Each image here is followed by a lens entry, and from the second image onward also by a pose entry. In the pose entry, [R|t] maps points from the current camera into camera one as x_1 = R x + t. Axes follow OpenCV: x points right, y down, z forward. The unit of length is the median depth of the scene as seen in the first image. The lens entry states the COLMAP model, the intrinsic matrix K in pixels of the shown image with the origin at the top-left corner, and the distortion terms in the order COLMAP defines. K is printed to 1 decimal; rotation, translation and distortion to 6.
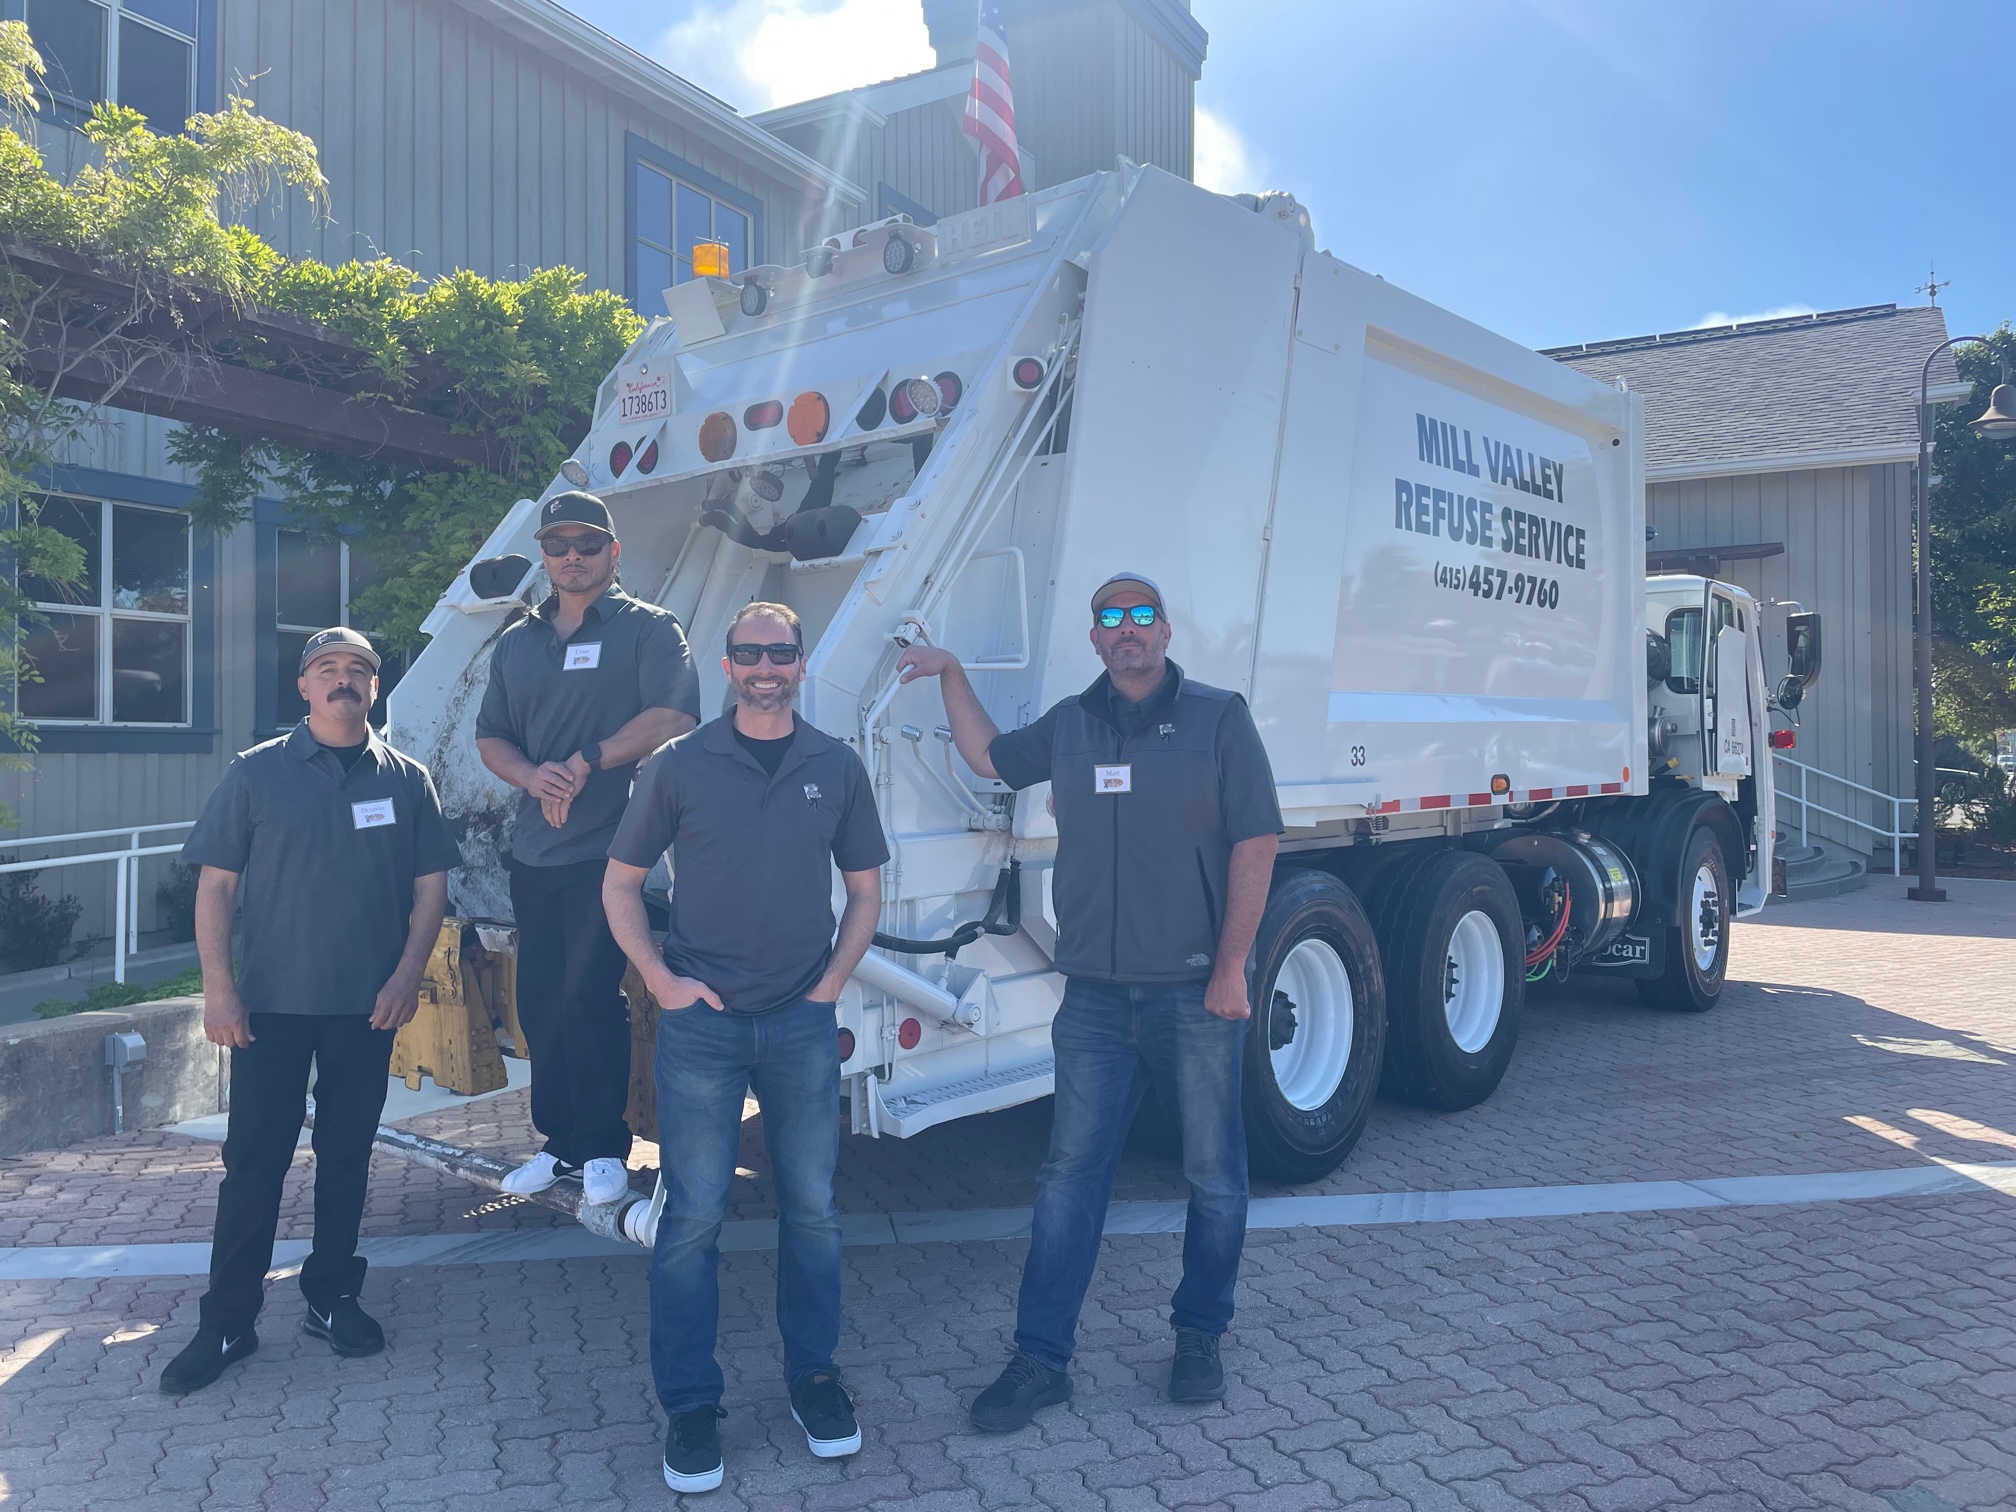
lens RADIAL K [[1550.7, 0, 1008.0], [0, 1550.7, 756.0], [0, 0, 1]] dist [0.105725, -0.136087]
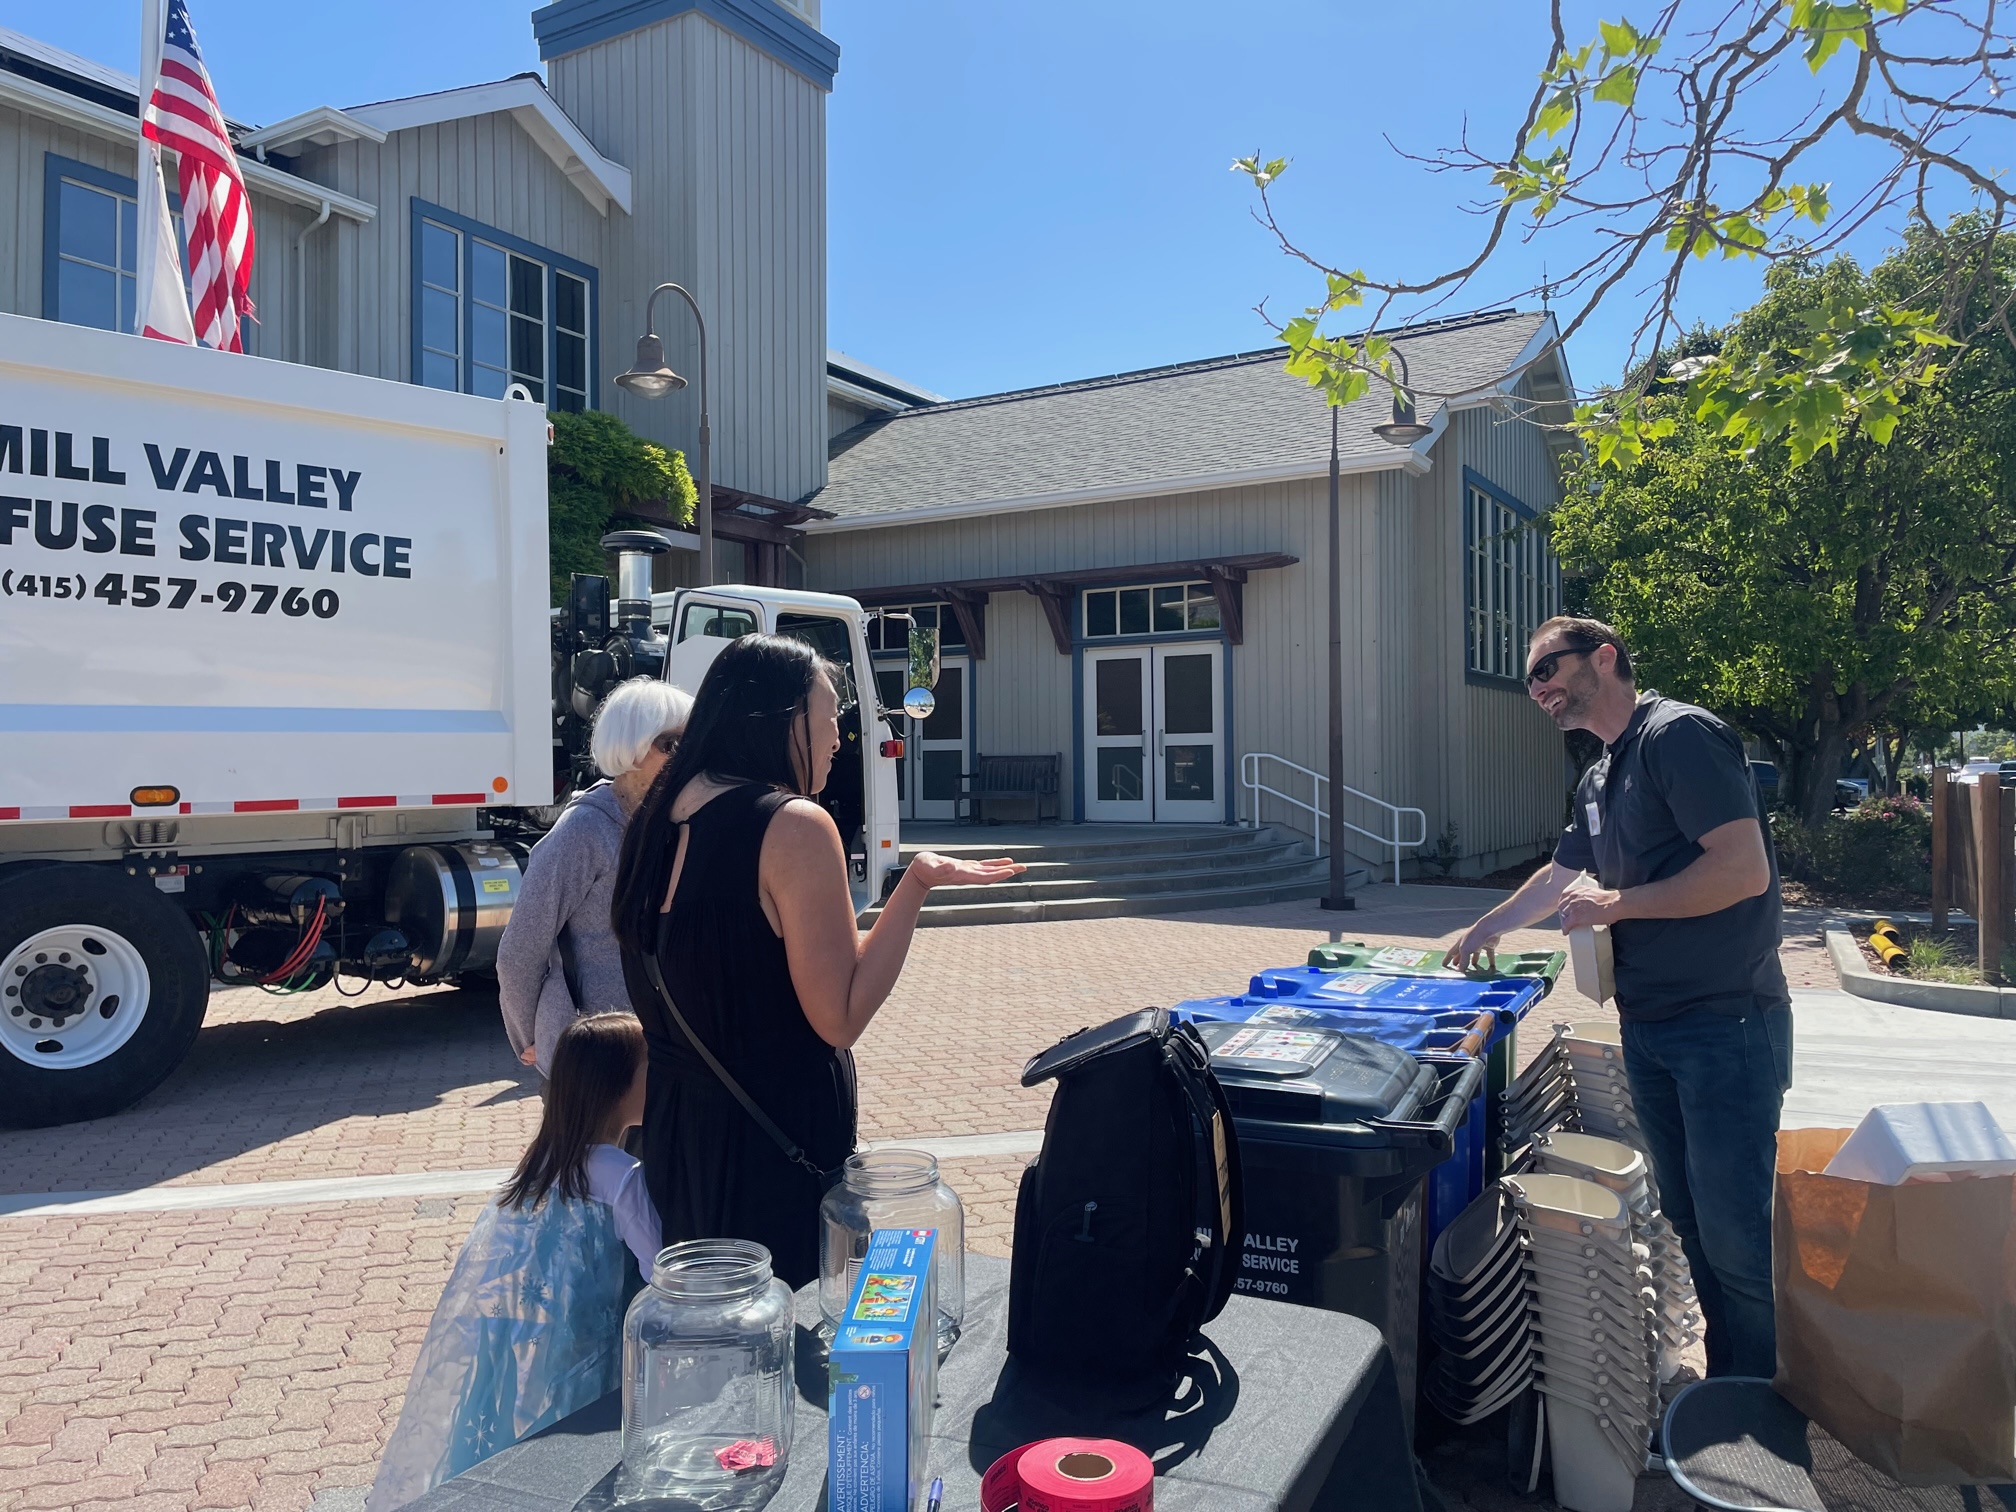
lens RADIAL K [[1550.7, 0, 1008.0], [0, 1550.7, 756.0], [0, 0, 1]] dist [0.105725, -0.136087]
pose [[0.999646, -0.007629, -0.025488, 0.804729], [0.007392, 0.999929, -0.009372, 0.005715], [0.025557, 0.009181, 0.999631, 0.020559]]
